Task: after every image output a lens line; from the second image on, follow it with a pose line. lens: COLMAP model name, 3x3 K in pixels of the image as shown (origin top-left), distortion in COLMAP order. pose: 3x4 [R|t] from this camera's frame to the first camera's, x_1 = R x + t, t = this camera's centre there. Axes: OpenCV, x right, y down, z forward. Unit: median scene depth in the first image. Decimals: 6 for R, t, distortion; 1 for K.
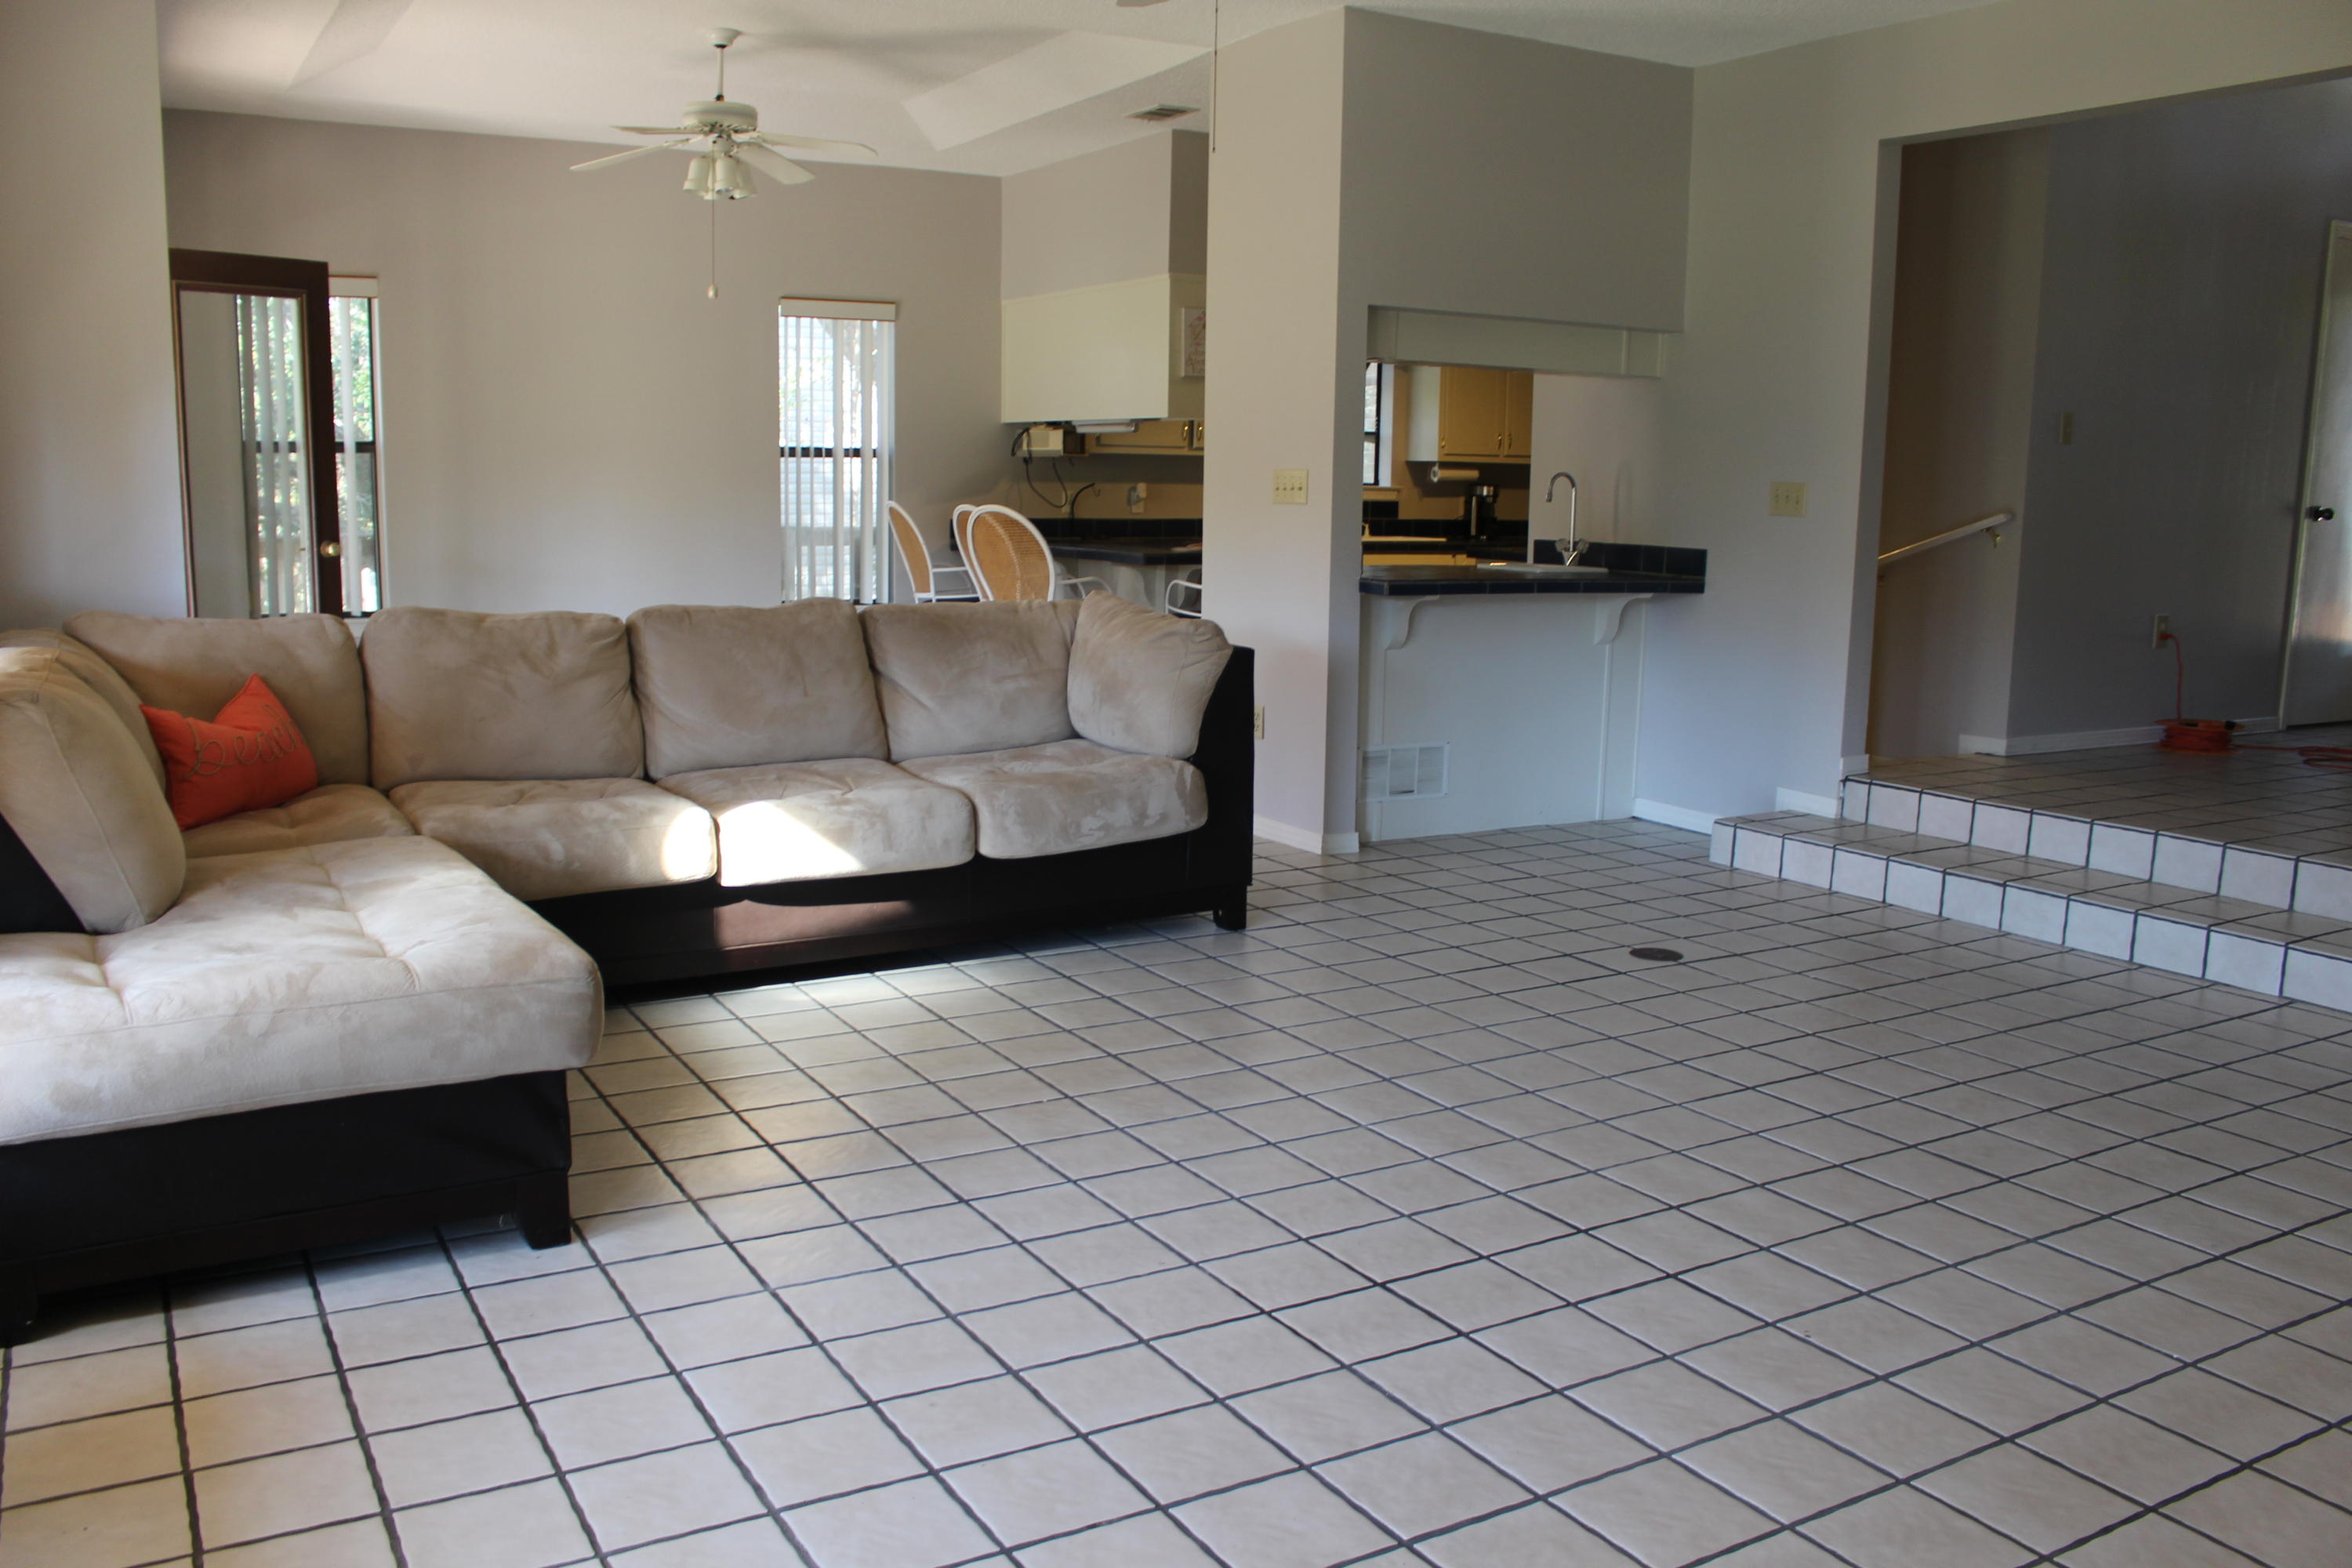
lens RADIAL K [[1945.6, 0, 1176.7], [0, 1945.6, 779.0], [0, 0, 1]] dist [-0.136945, 0.091617]
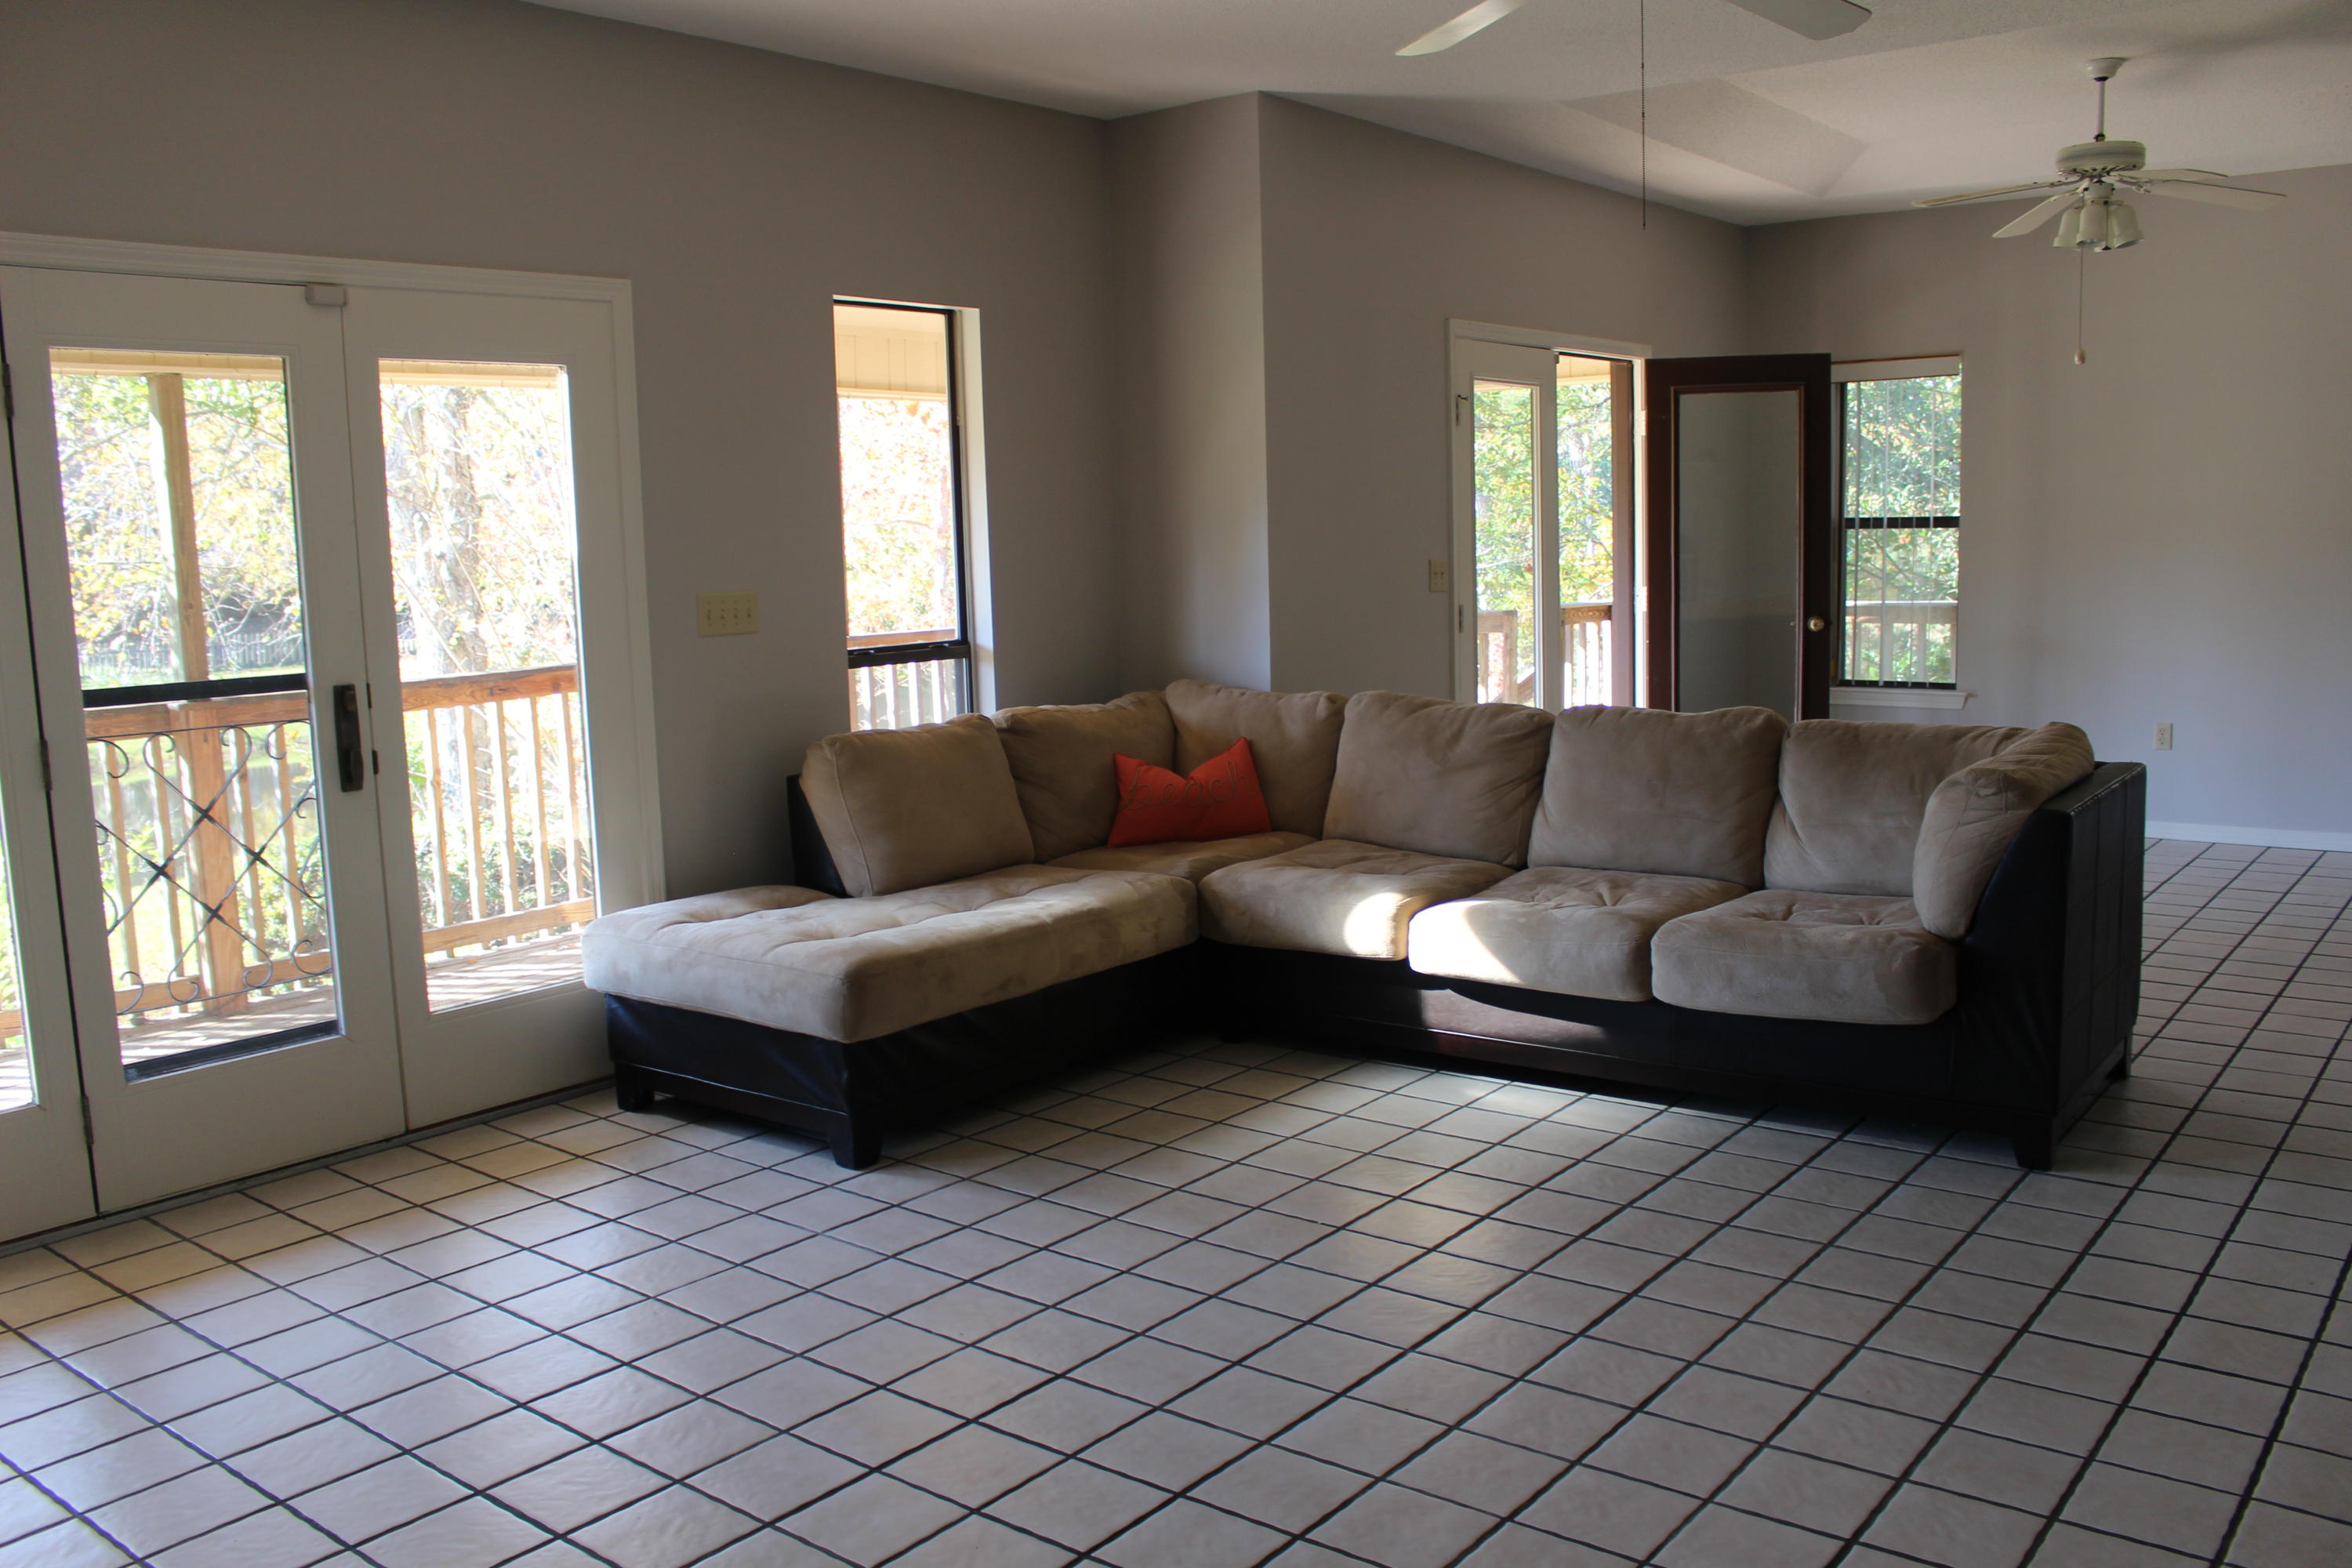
lens RADIAL K [[1945.6, 0, 1178.8], [0, 1945.6, 791.3], [0, 0, 1]] dist [-0.136945, 0.091617]
pose [[0.369913, 0.105193, -0.923092, 0.669116], [-0.112951, 0.991291, 0.067701, -0.096791], [0.922175, 0.079221, 0.378573, 0.439318]]
